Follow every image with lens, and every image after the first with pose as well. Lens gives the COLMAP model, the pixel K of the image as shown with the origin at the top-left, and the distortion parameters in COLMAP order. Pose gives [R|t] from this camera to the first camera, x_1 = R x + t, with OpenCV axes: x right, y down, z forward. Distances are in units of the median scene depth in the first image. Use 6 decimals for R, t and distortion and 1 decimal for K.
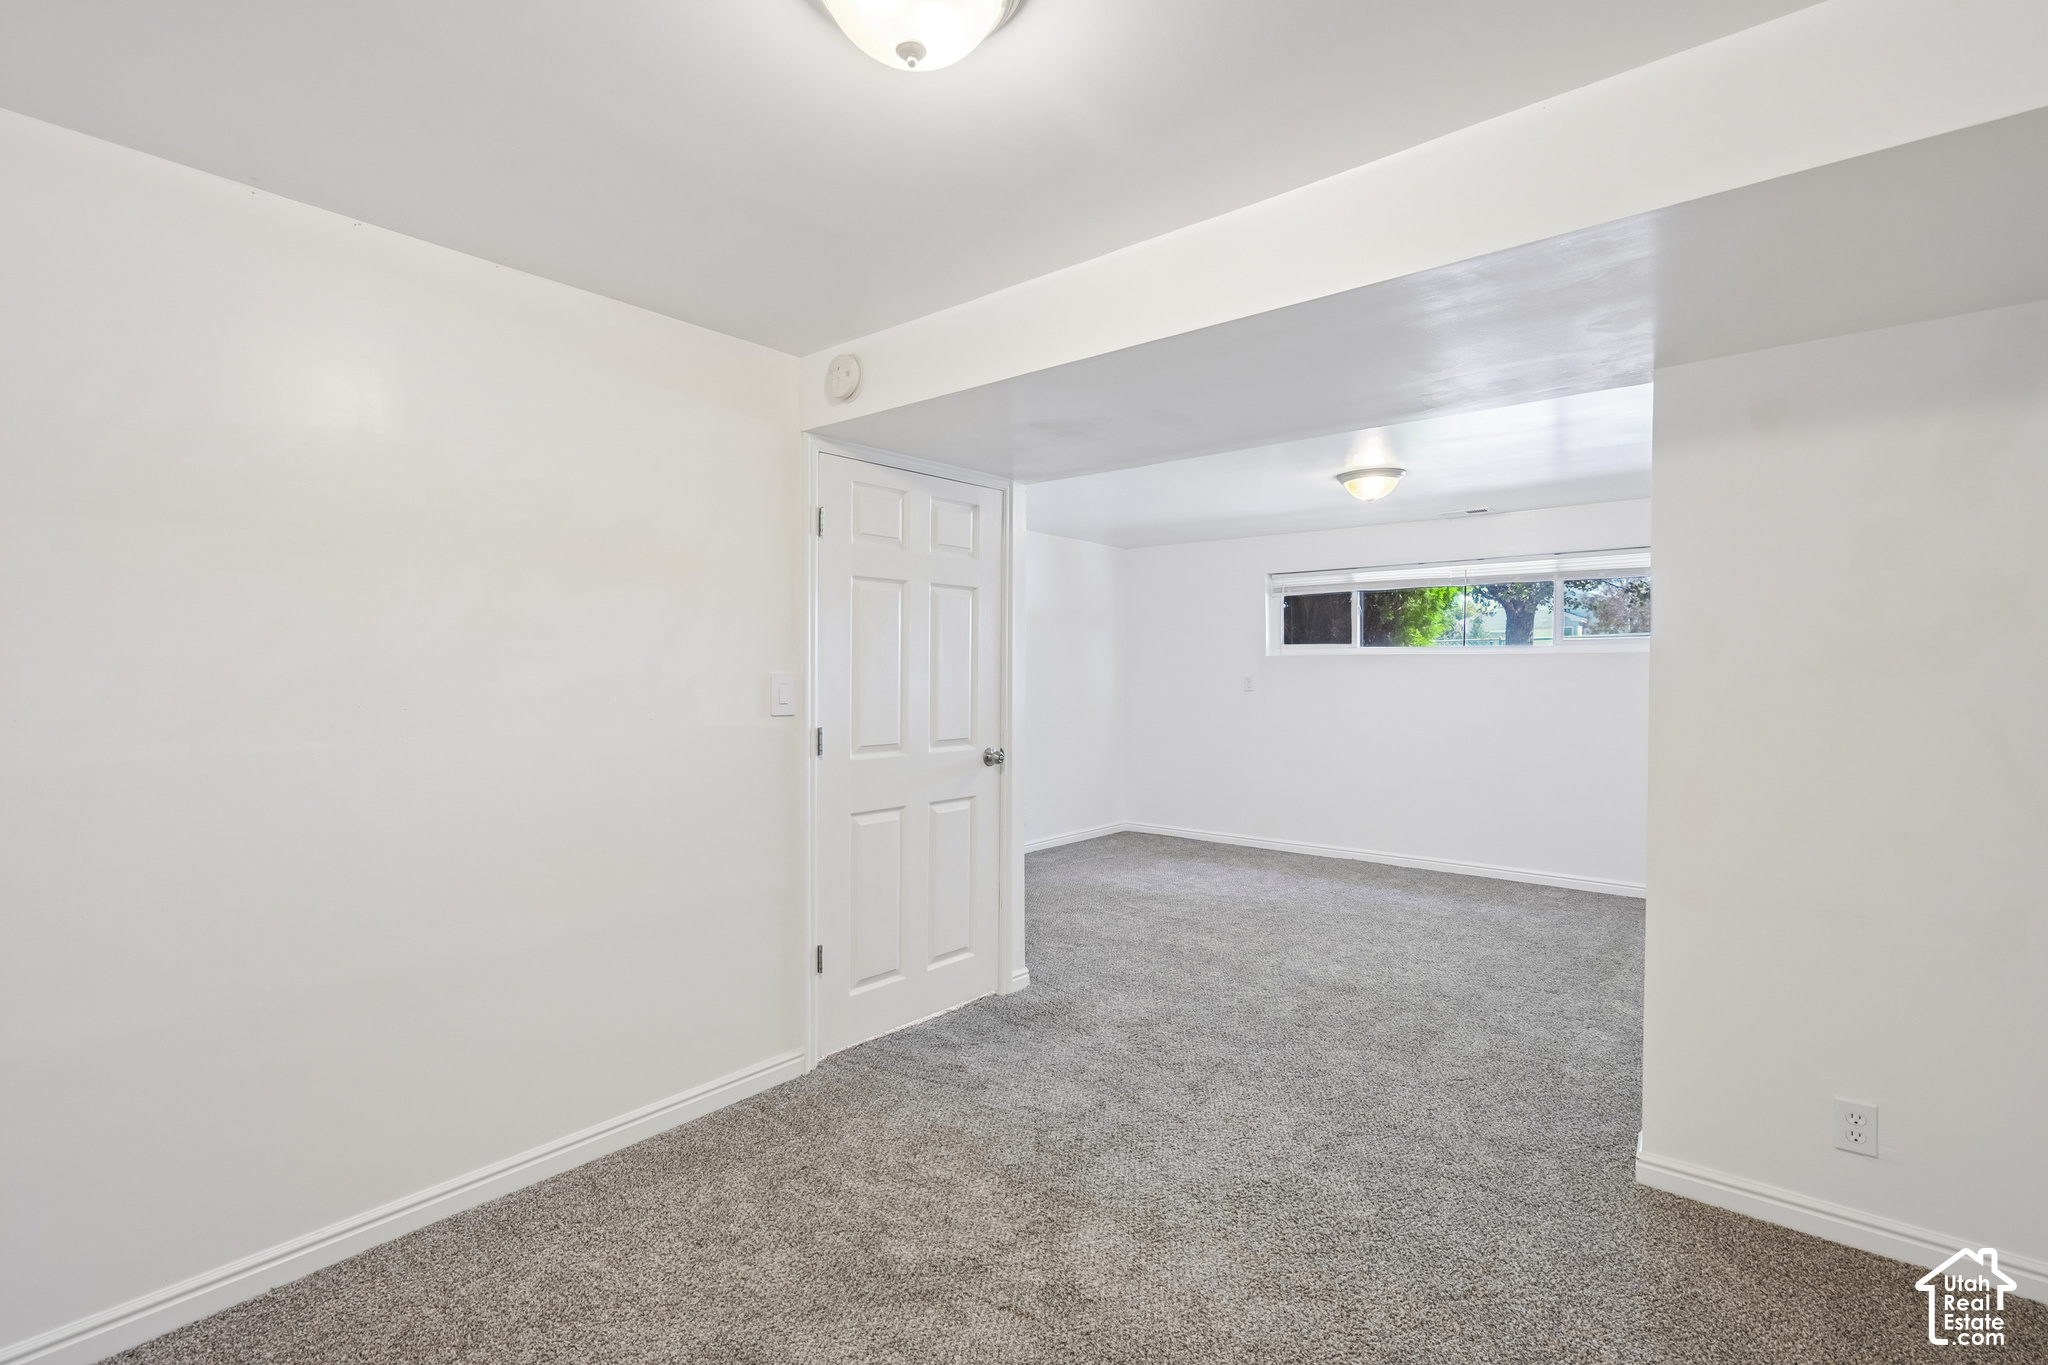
lens RADIAL K [[922.9, 0, 1017.5], [0, 922.9, 683.4], [0, 0, 1]] dist [-0.006434, 0.003917]
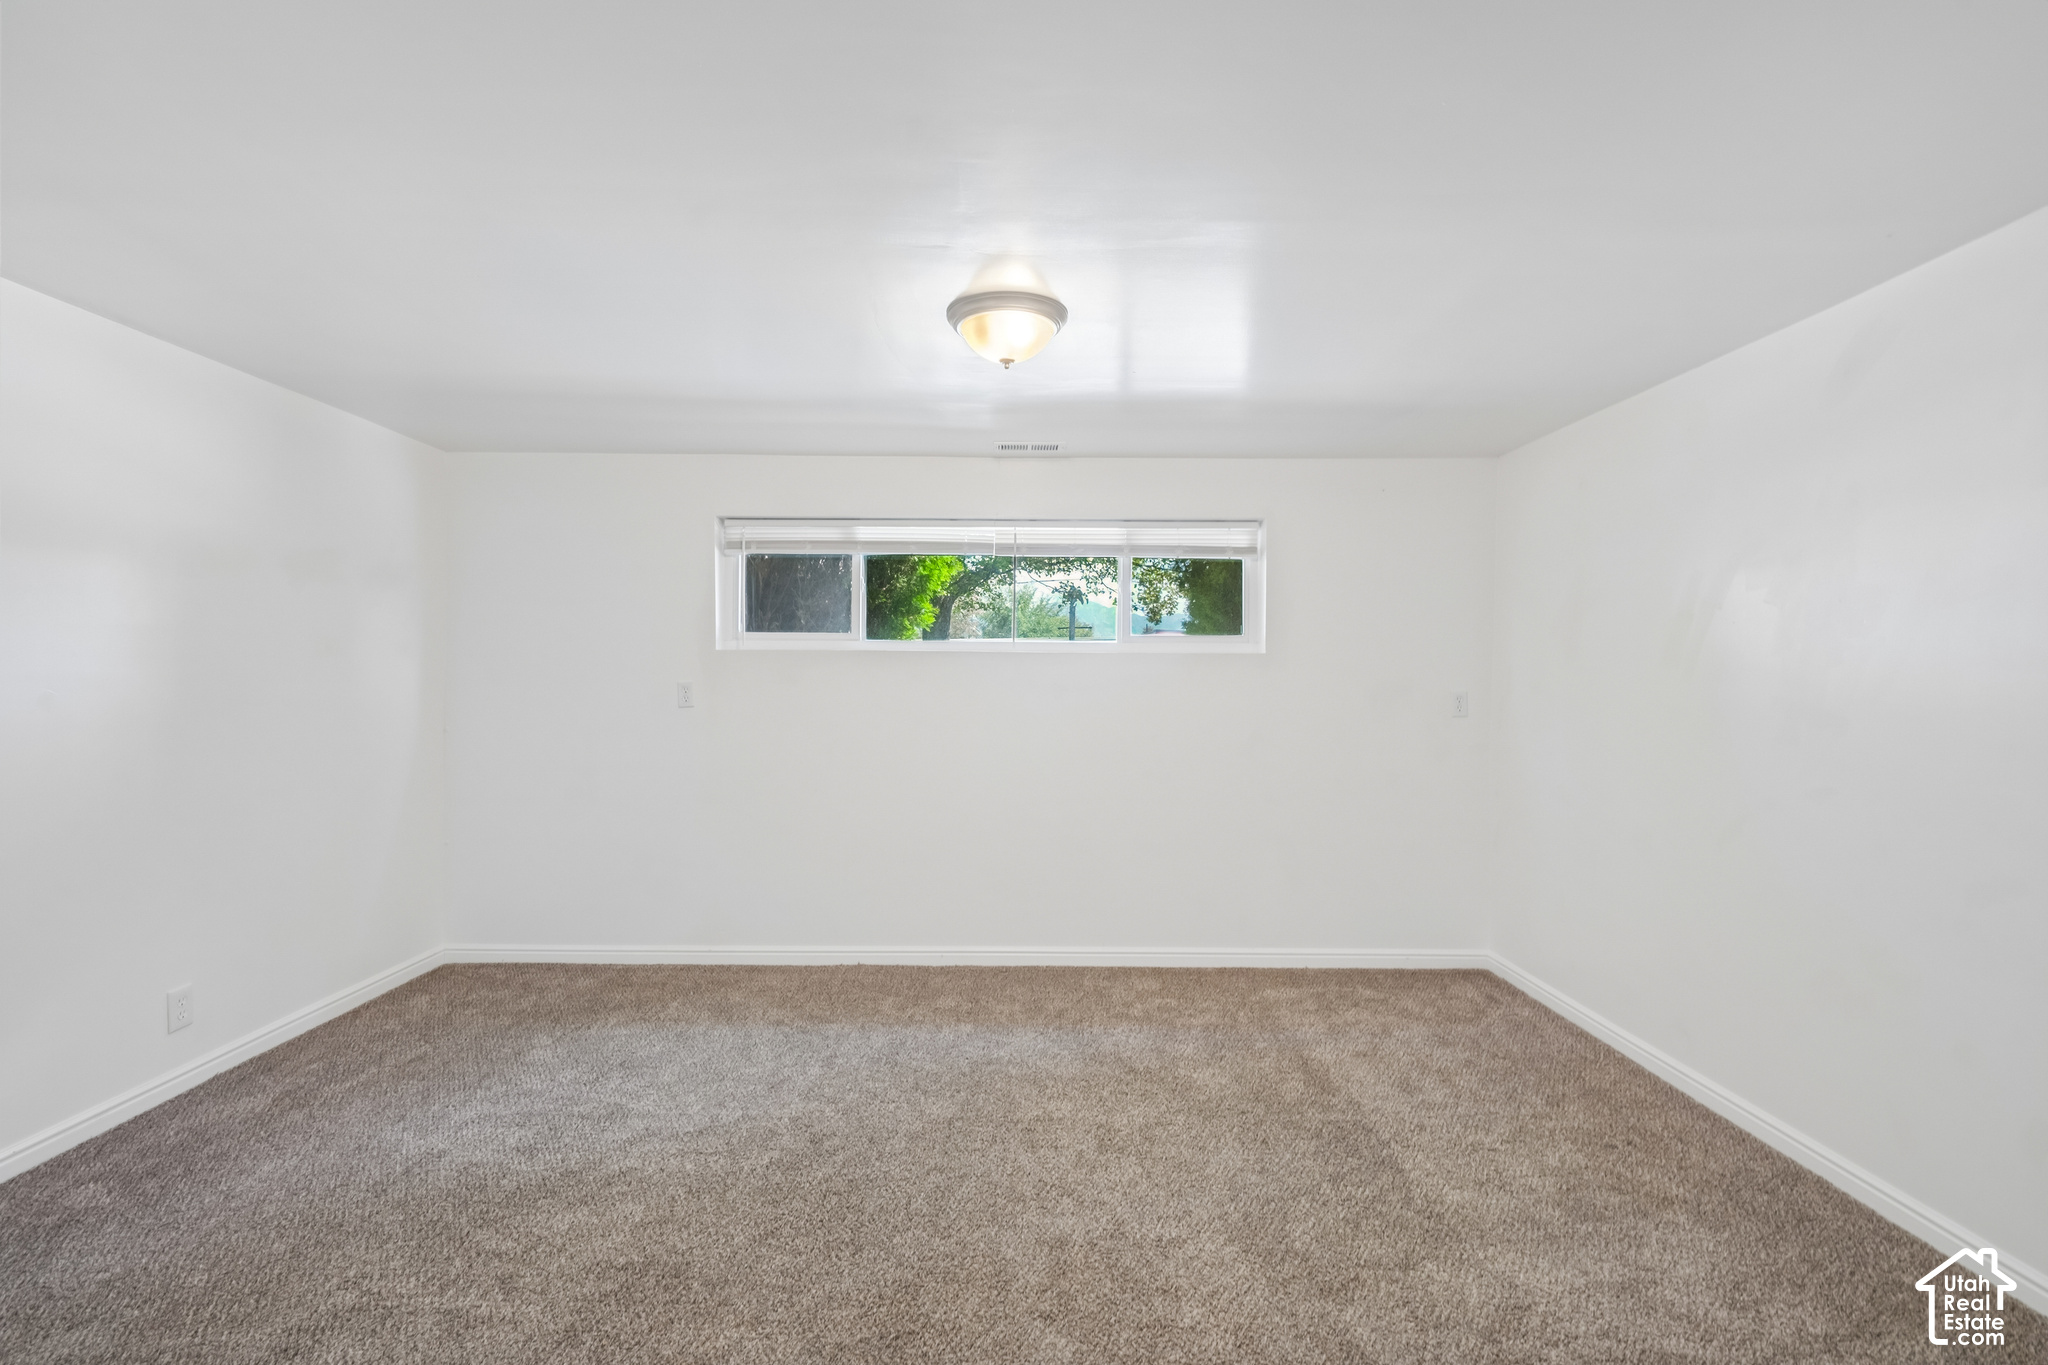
lens RADIAL K [[922.9, 0, 1017.5], [0, 922.9, 683.4], [0, 0, 1]] dist [-0.006434, 0.003917]
pose [[0.765976, -0.000257, 0.642869, 0.030007], [0.002866, 0.999991, -0.003015, -0.005480], [-0.642862, 0.004152, 0.765971, 0.422129]]
